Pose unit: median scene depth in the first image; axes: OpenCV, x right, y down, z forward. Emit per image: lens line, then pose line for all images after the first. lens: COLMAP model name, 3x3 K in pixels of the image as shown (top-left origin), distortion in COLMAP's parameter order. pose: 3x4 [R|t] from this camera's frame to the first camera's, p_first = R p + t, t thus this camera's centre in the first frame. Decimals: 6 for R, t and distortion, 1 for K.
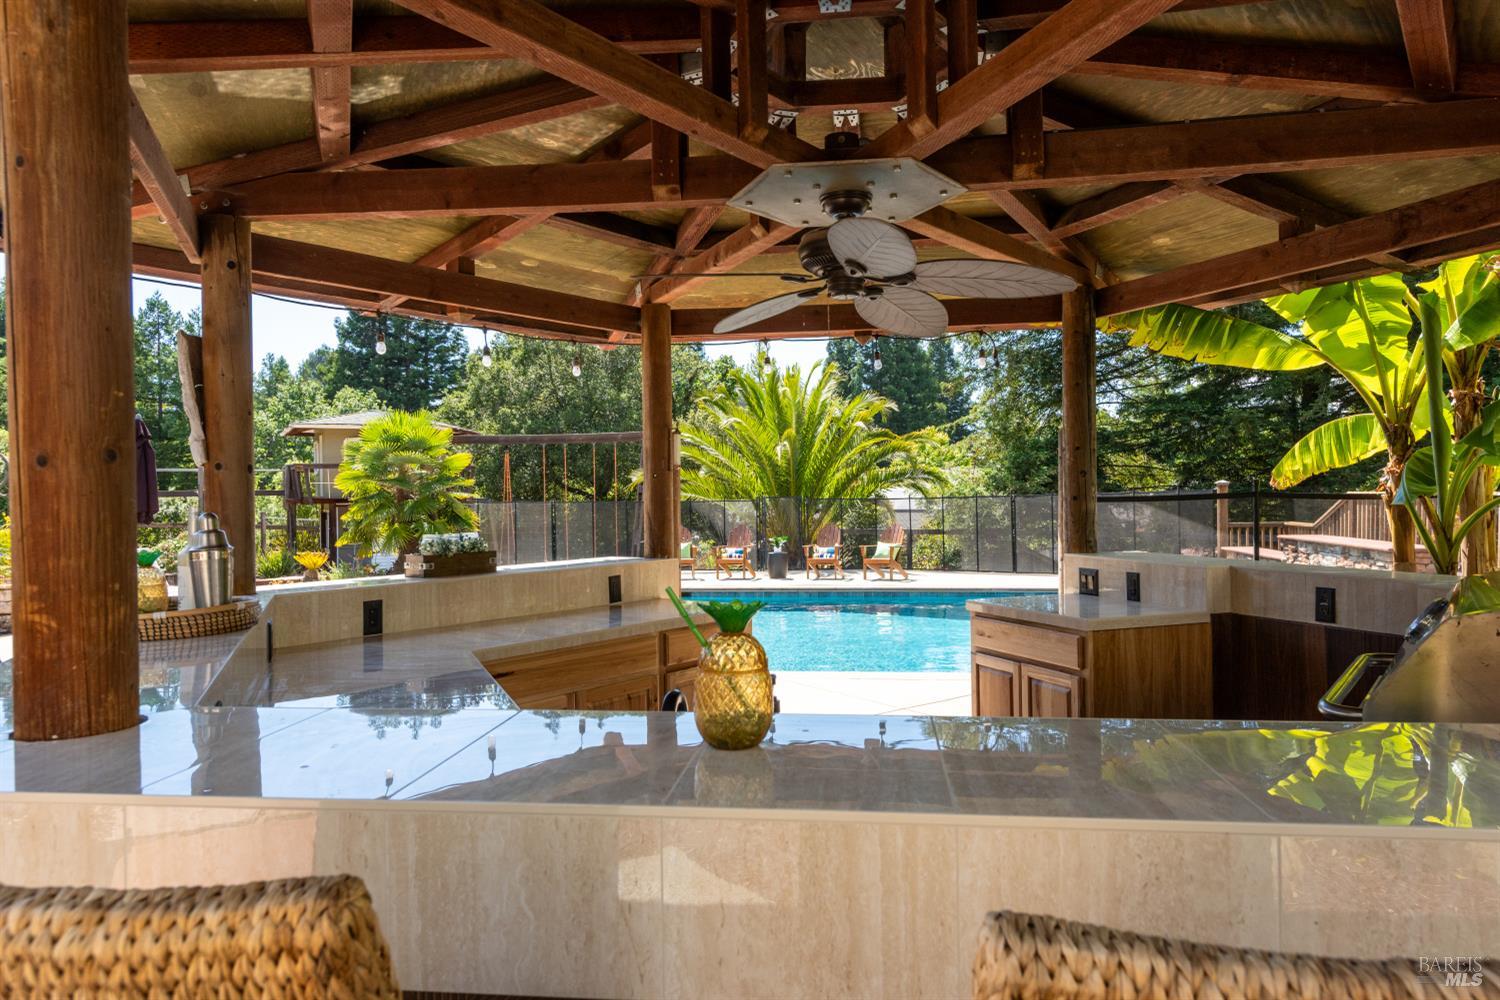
lens RADIAL K [[1009.1, 0, 750.9], [0, 1009.1, 480.3], [0, 0, 1]] dist [0.018752, -0.002996]
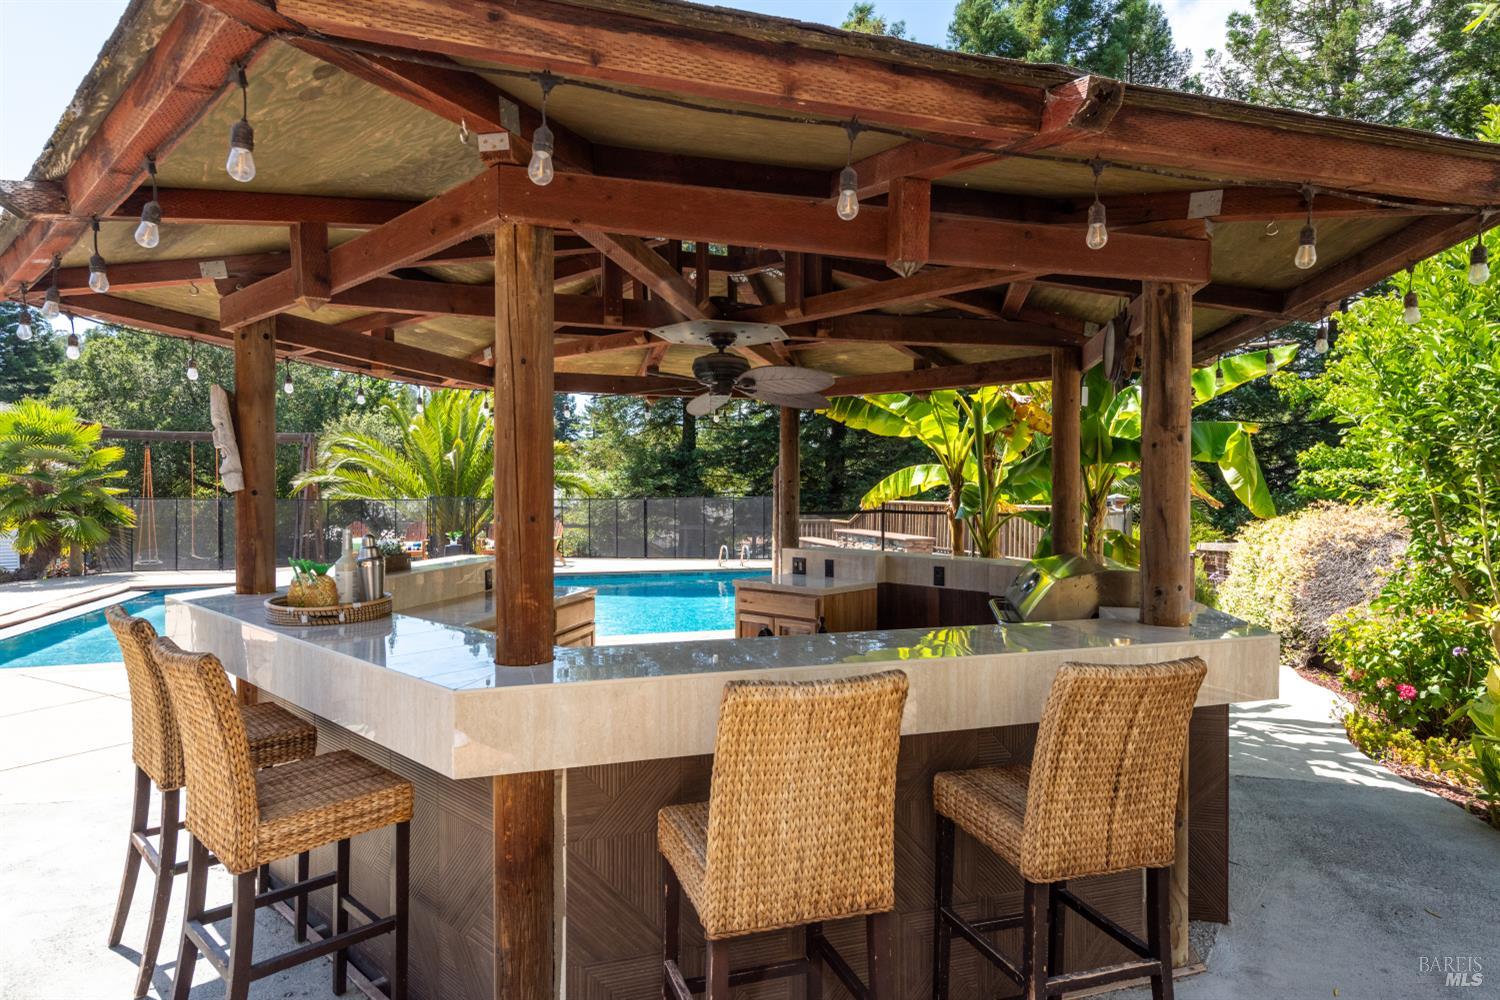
lens RADIAL K [[857.8, 0, 760.8], [0, 857.8, 474.0], [0, 0, 1]] dist [0.029511, -0.013347]
pose [[0.901381, 0.023969, 0.432362, -0.313535], [-0.021641, 0.999713, -0.010304, -0.029839], [-0.432485, -0.000069, 0.901641, -0.198912]]
